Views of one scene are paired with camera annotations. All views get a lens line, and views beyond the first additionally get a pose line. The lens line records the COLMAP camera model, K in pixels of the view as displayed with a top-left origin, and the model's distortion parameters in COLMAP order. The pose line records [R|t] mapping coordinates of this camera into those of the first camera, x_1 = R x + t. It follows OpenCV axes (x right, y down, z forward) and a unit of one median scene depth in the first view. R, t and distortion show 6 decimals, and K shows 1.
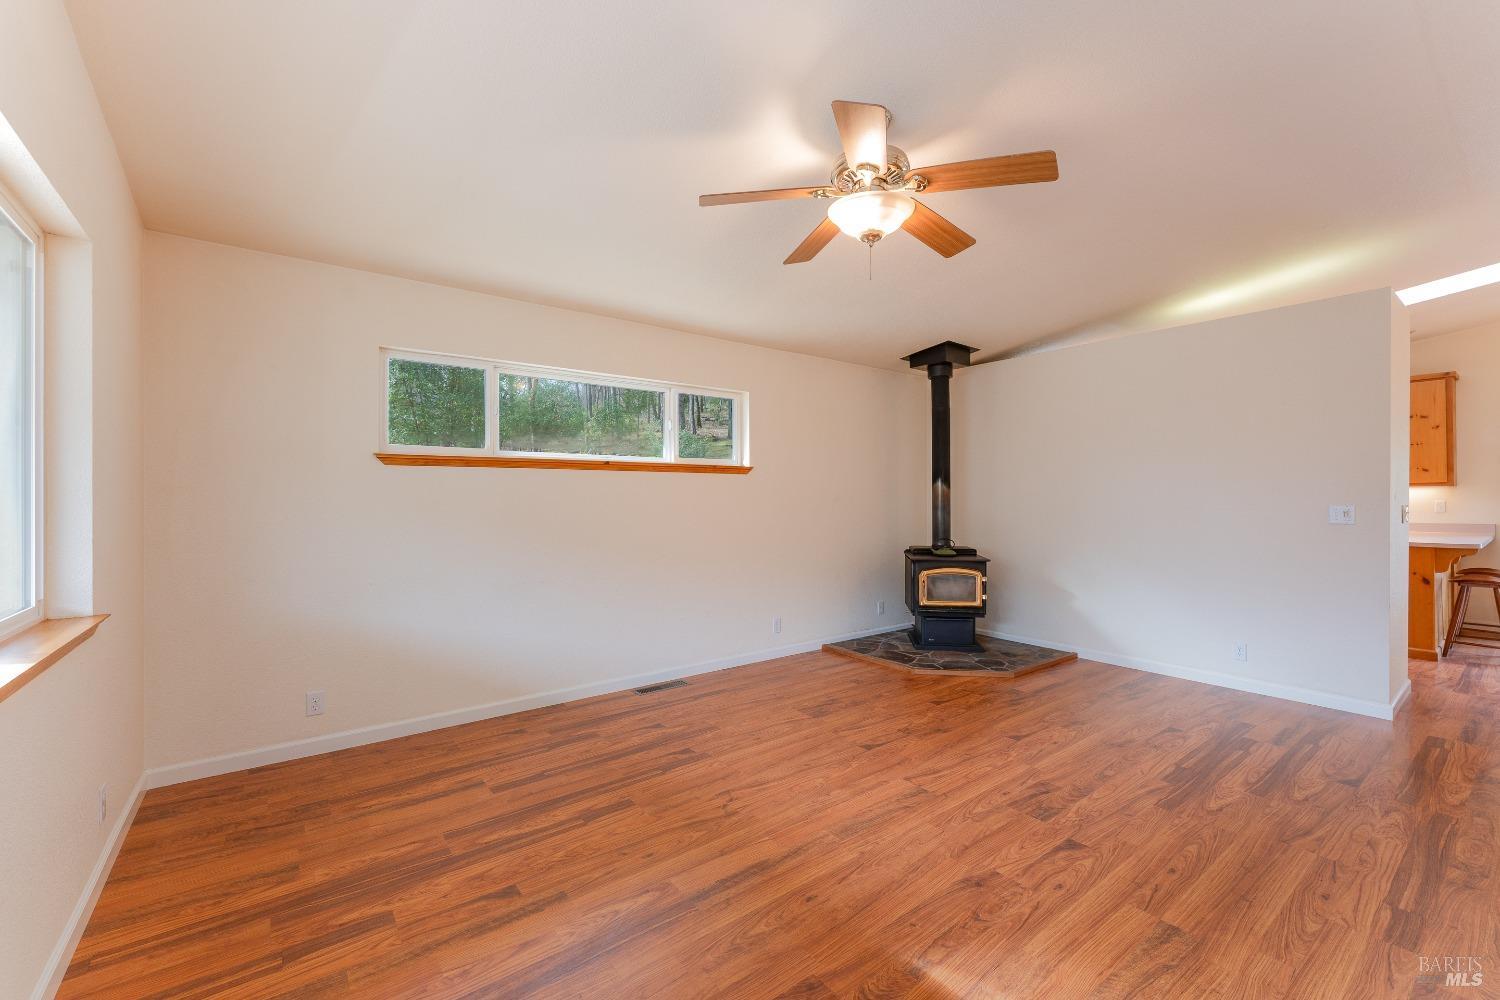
lens RADIAL K [[606.3, 0, 744.3], [0, 606.3, 492.4], [0, 0, 1]] dist [0.000205, 0.000054]
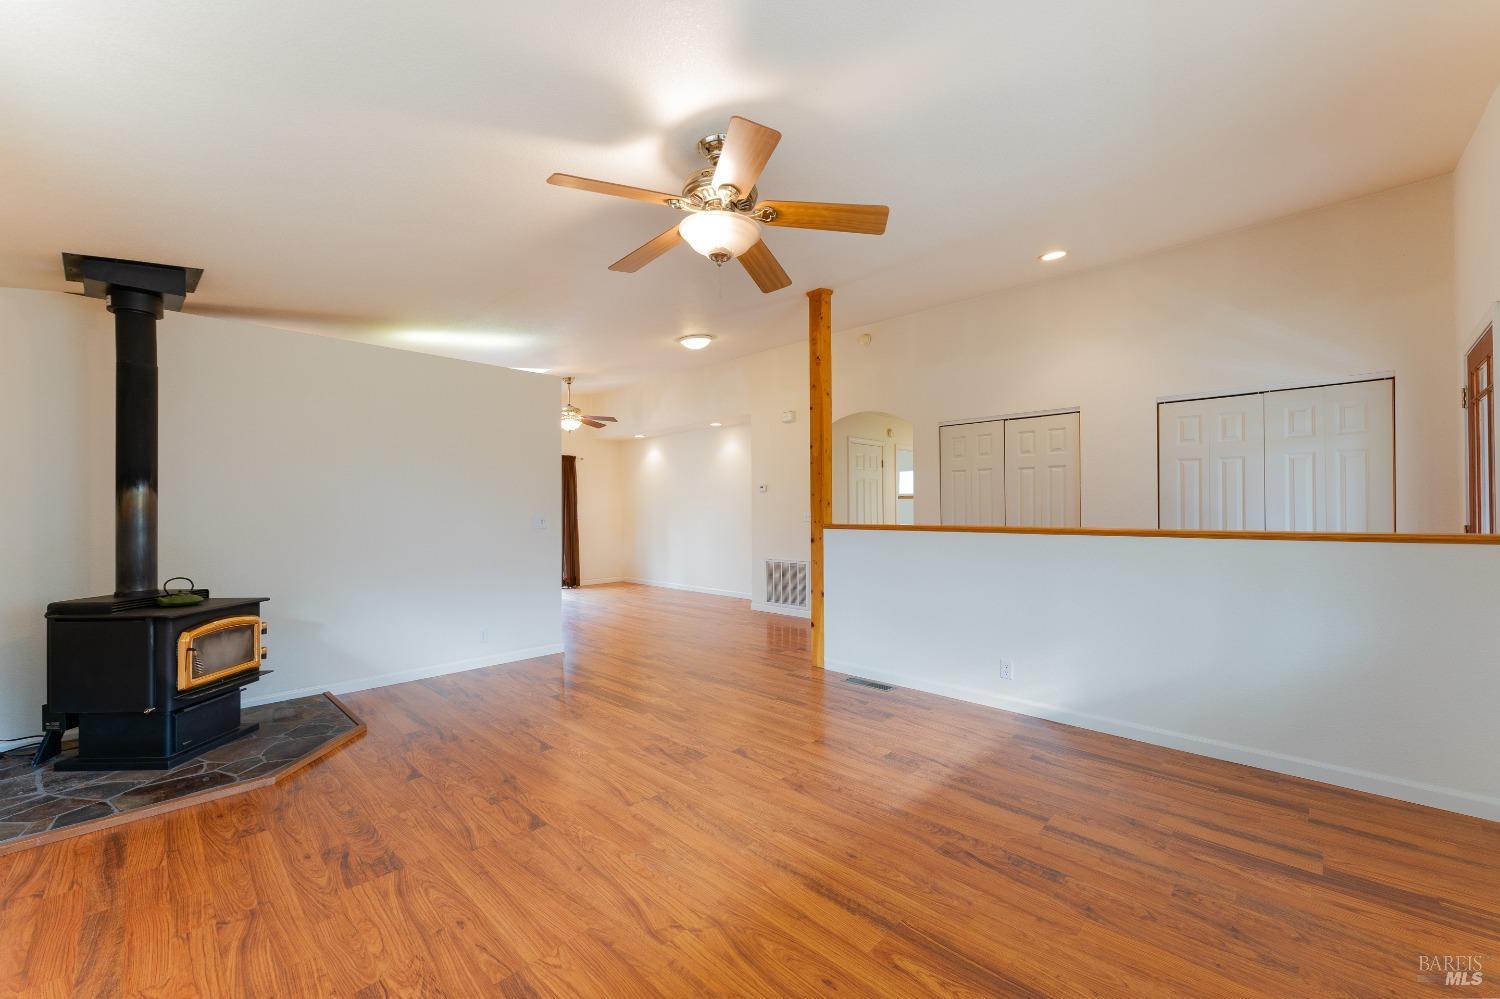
lens RADIAL K [[599.5, 0, 750.0], [0, 599.5, 499.5], [0, 0, 1]] dist [0.011222, -0.000025]
pose [[-0.151327, 0.019713, 0.988287, -0.609138], [-0.006656, 0.999758, -0.020961, 0.008868], [-0.988461, -0.009750, -0.151159, 0.826291]]
